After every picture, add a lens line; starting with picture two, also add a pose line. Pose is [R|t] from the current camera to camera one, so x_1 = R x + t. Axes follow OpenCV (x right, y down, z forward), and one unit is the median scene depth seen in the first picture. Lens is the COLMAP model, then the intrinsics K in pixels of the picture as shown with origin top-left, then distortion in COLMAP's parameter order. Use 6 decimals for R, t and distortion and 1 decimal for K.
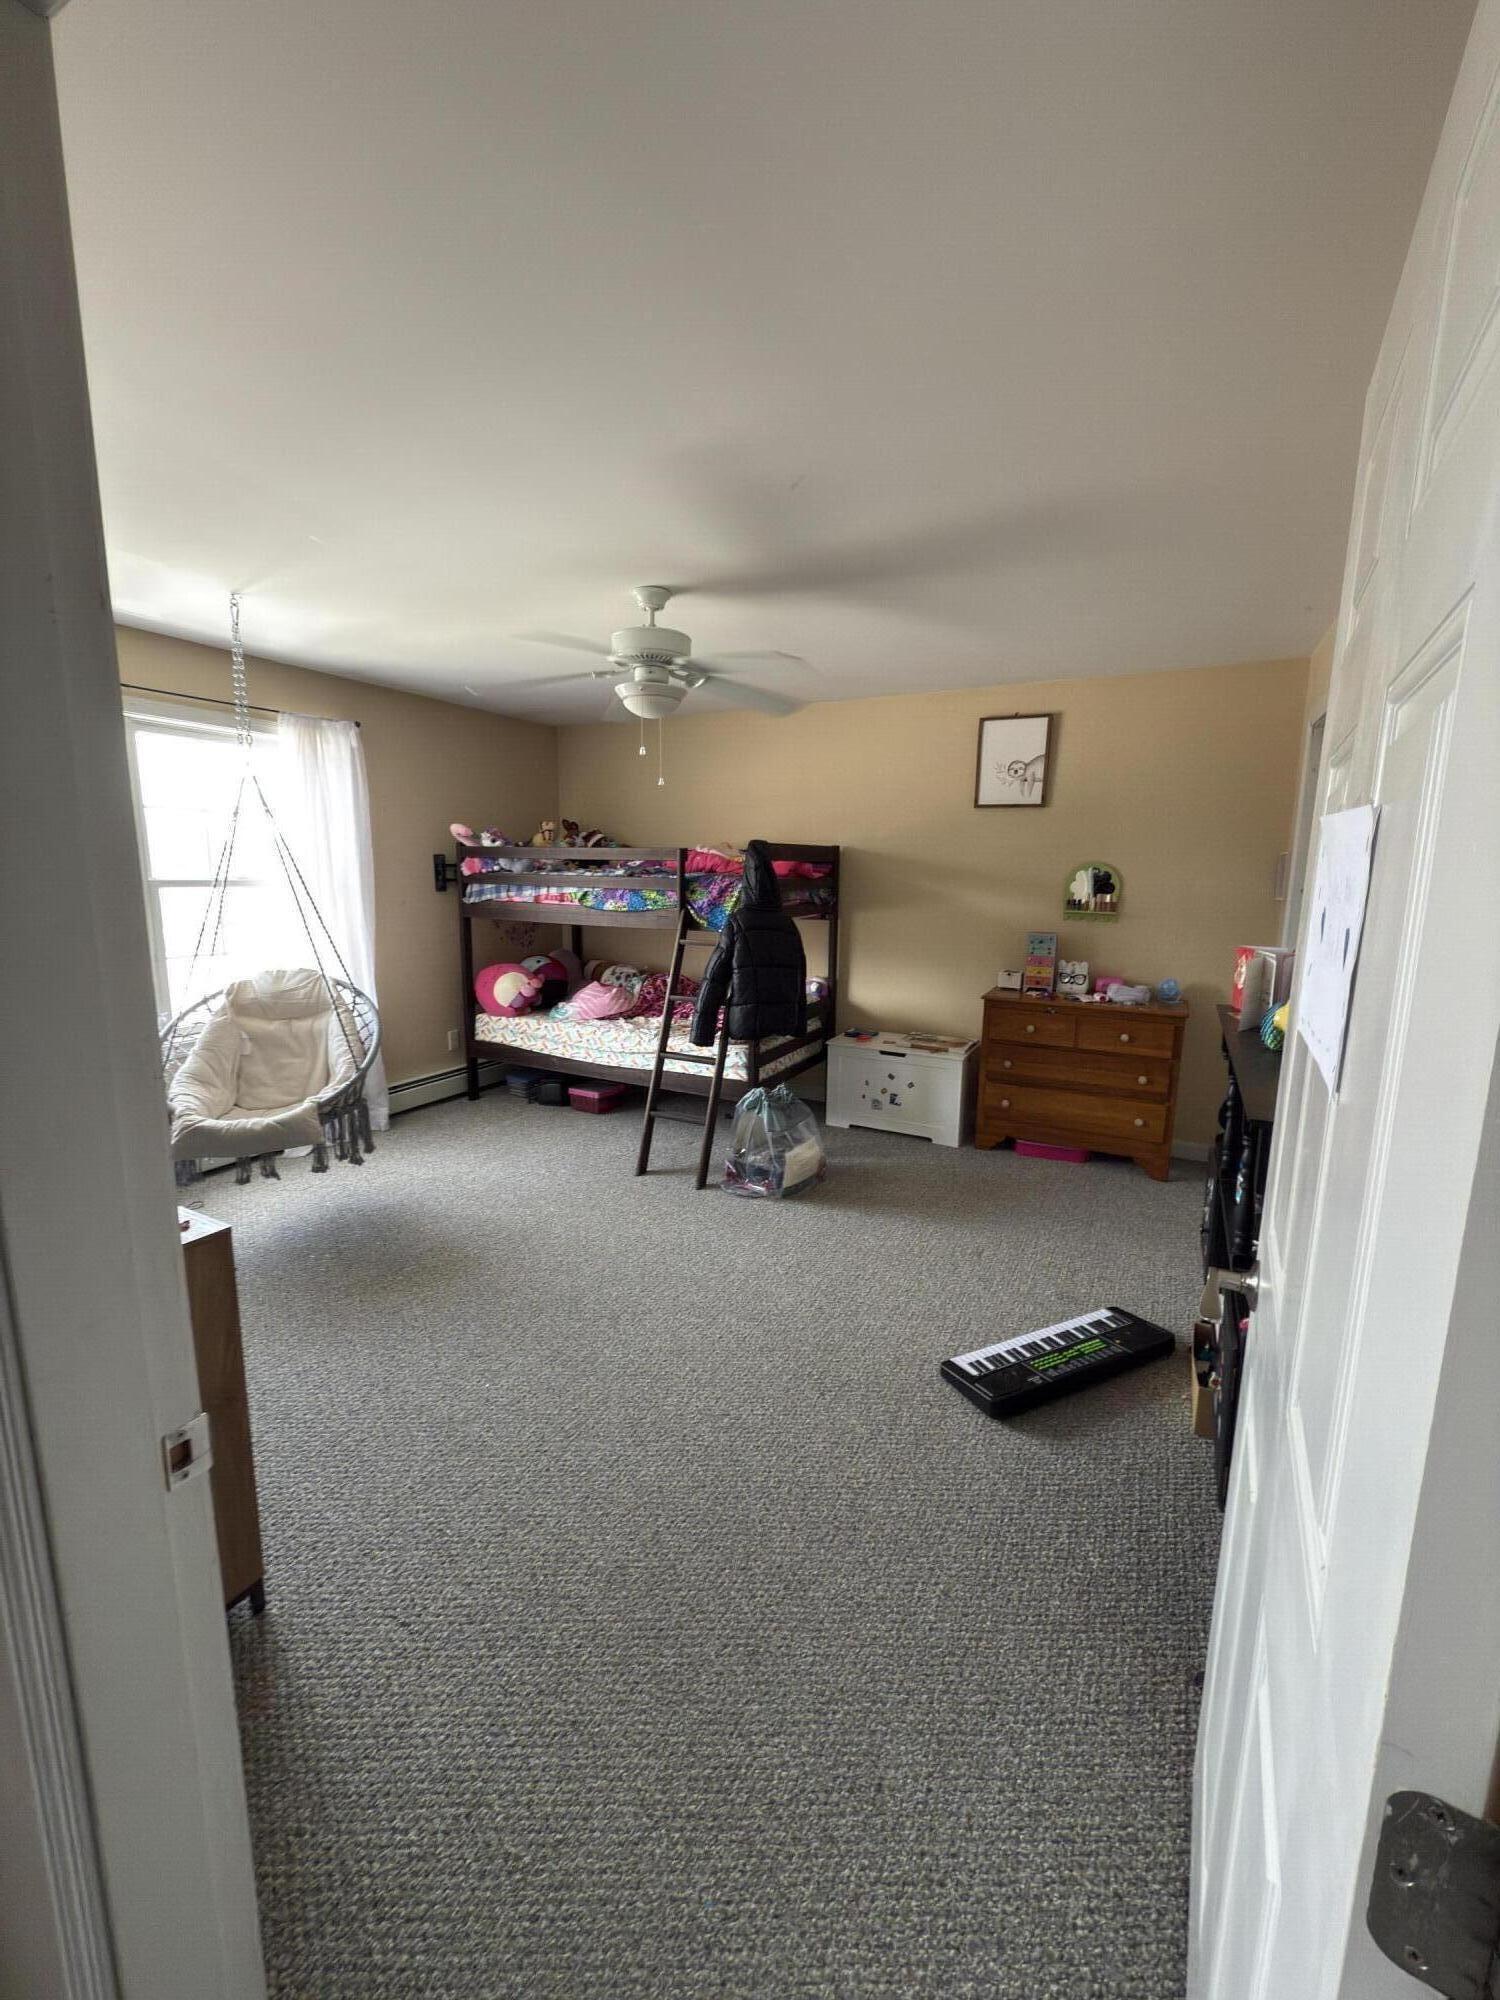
lens RADIAL K [[793.5, 0, 750.0], [0, 793.5, 1000.0], [0, 0, 1]] dist [-0.000081, -0.000114]
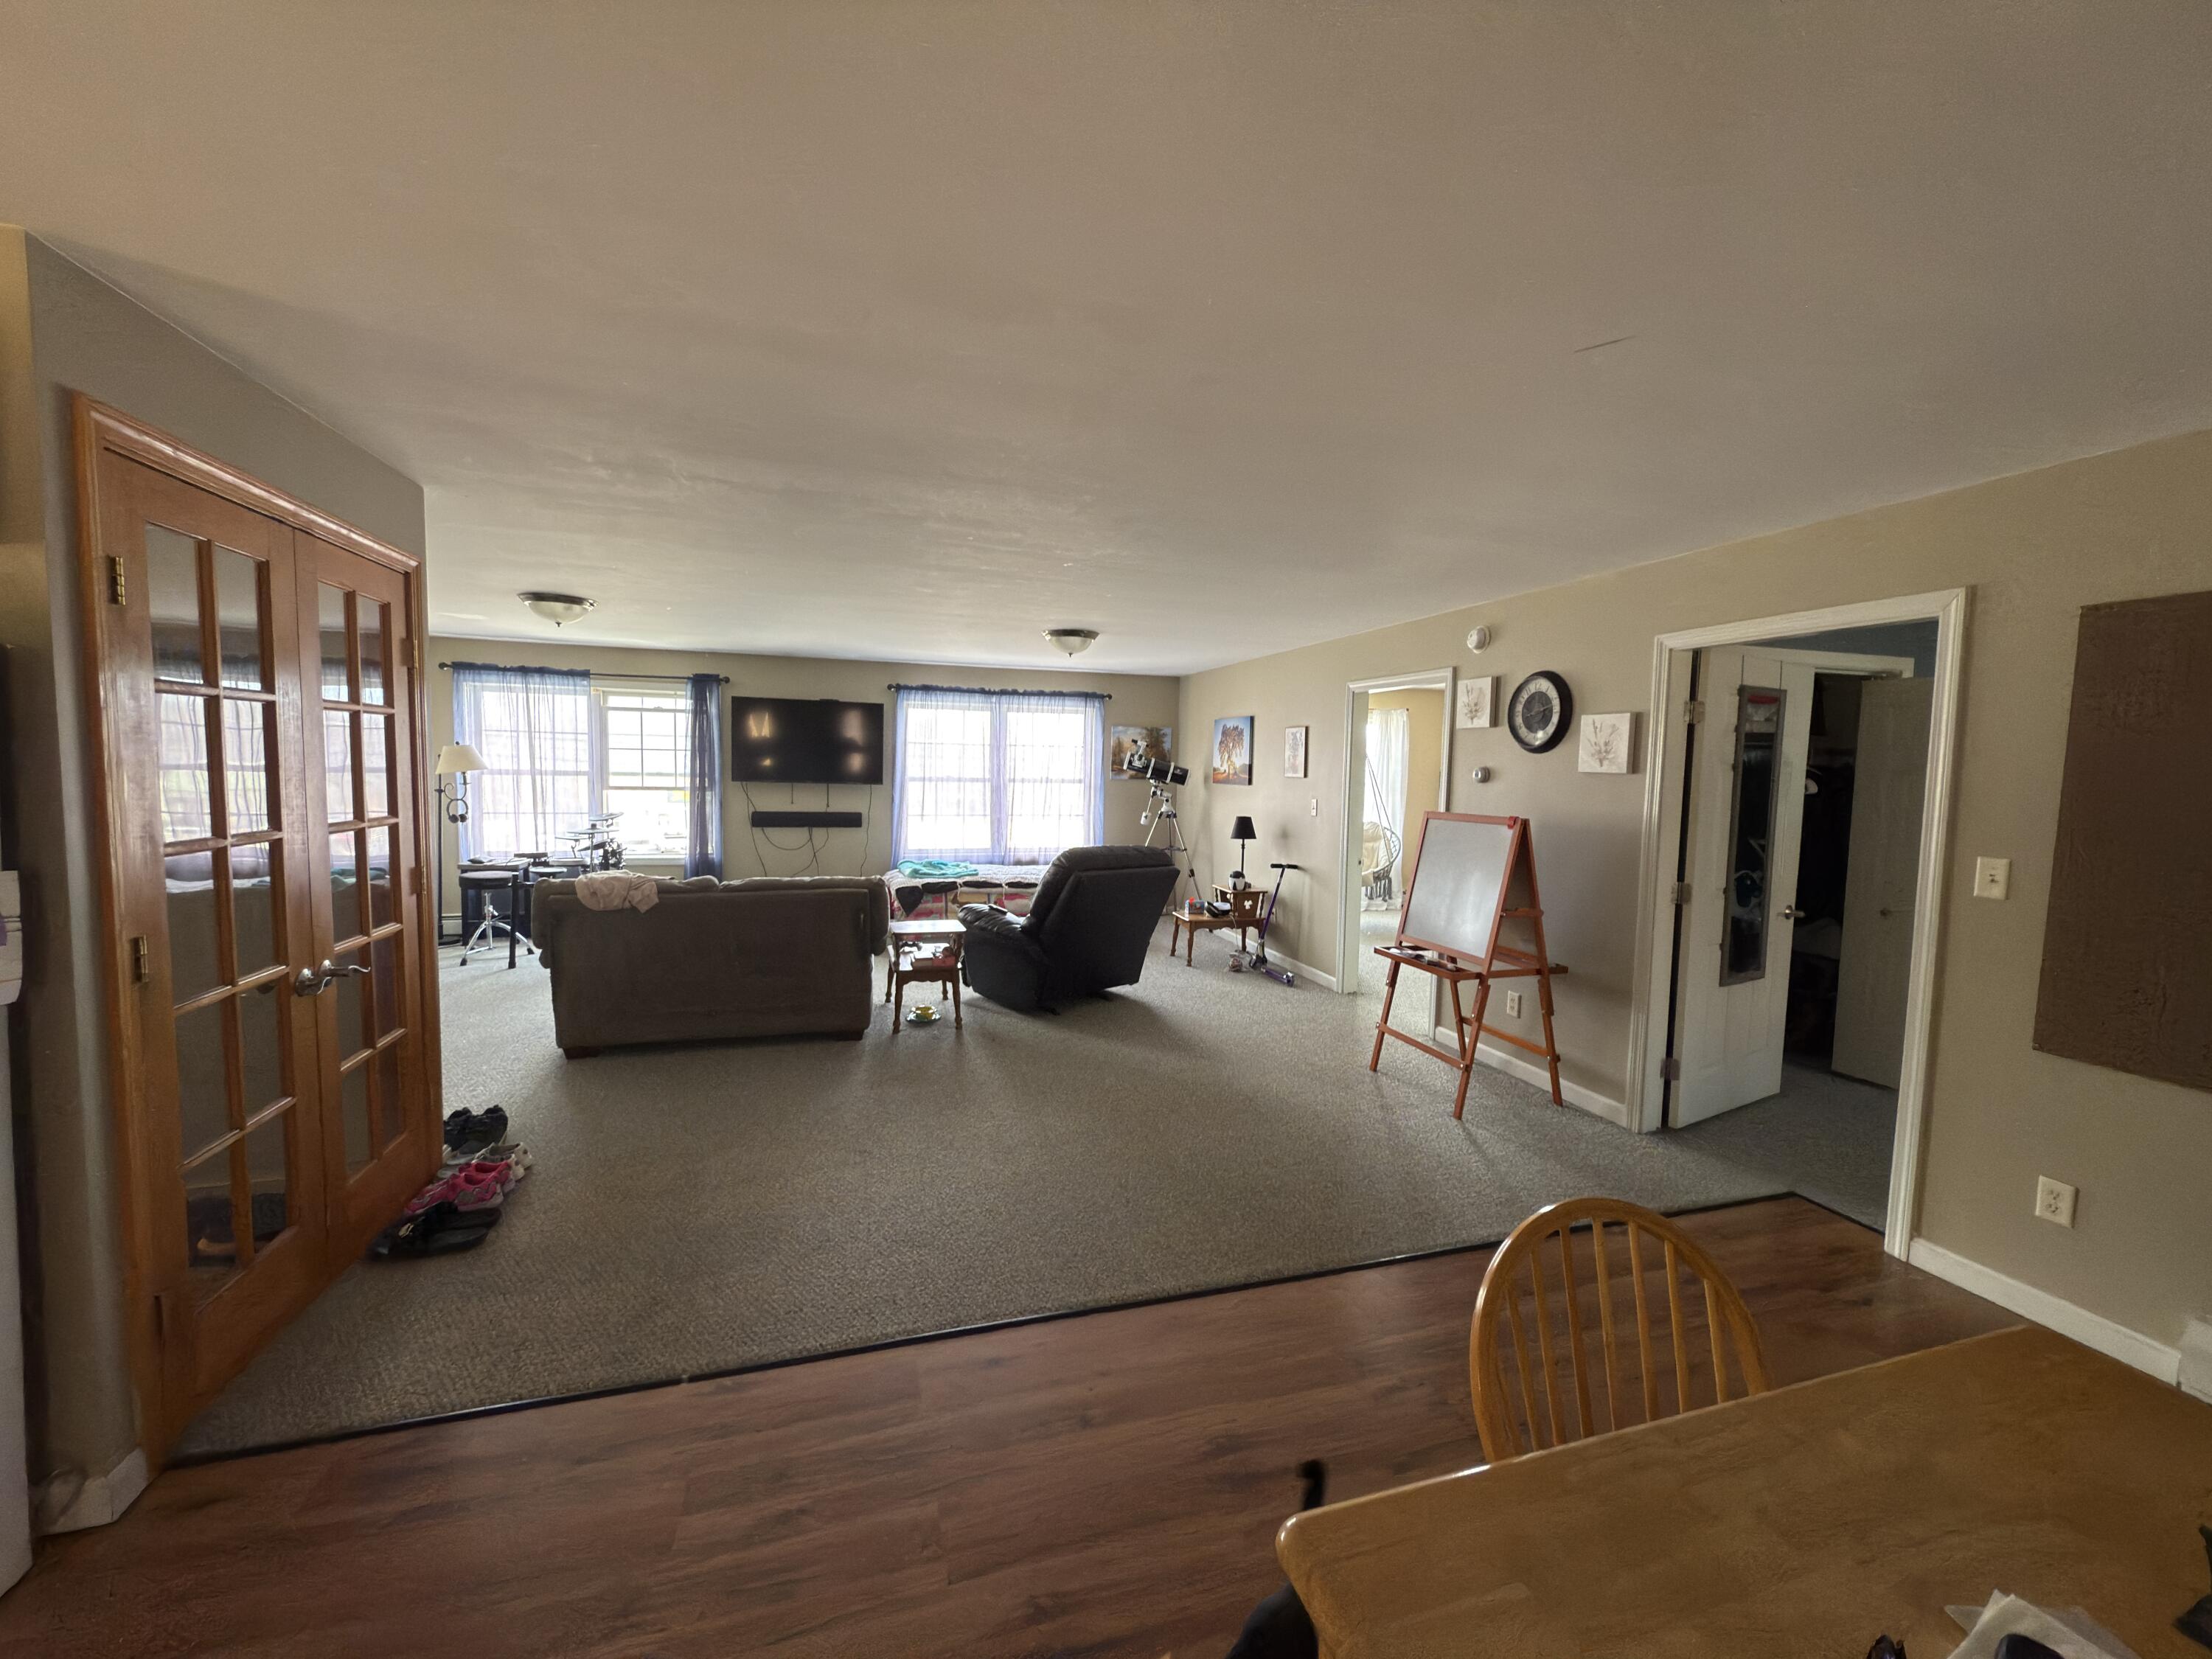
lens RADIAL K [[877.6, 0, 1106.0], [0, 877.6, 829.5], [0, 0, 1]] dist [-0.000081, -0.000114]
pose [[0.702806, 0.054140, -0.709318, 0.710622], [-0.127494, 0.990542, -0.050719, 0.215184], [0.699863, 0.126079, 0.703061, -1.346936]]
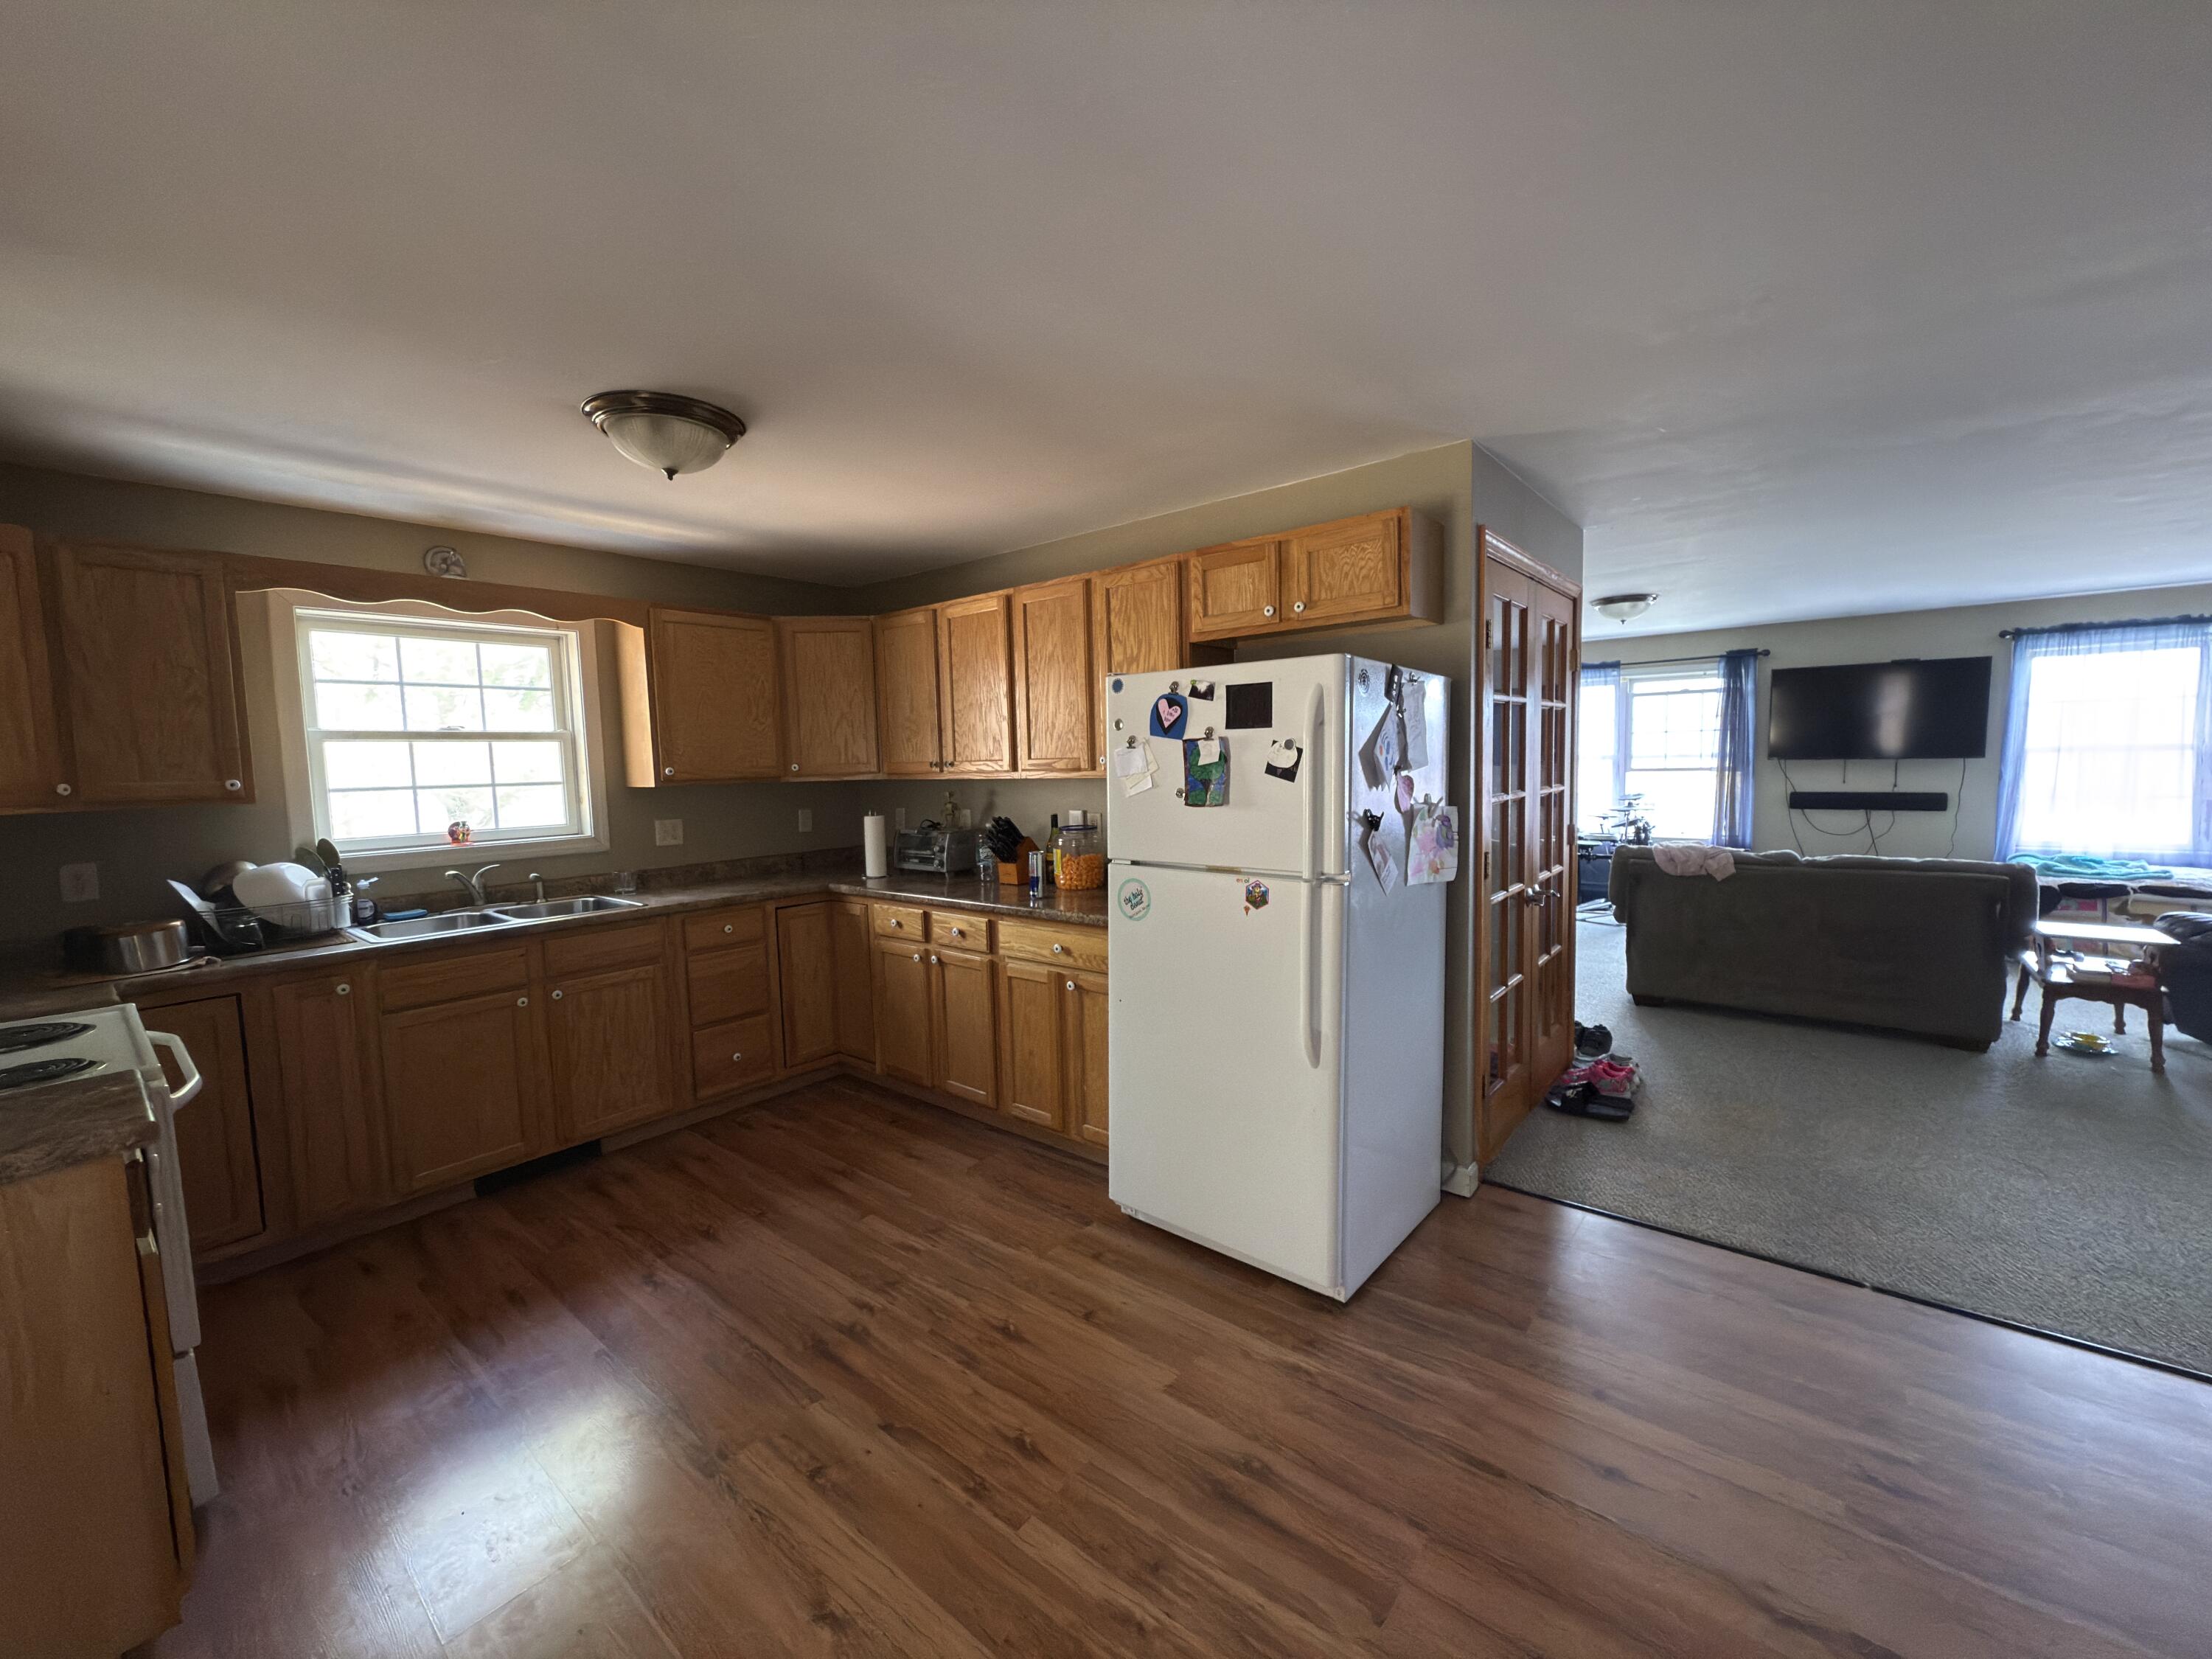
lens RADIAL K [[877.6, 0, 1106.0], [0, 877.6, 829.5], [0, 0, 1]] dist [-0.000081, -0.000114]
pose [[-0.202623, 0.072071, -0.976601, 1.029539], [-0.134721, 0.985754, 0.100698, 0.338705], [0.969946, 0.151972, -0.190027, -1.878697]]
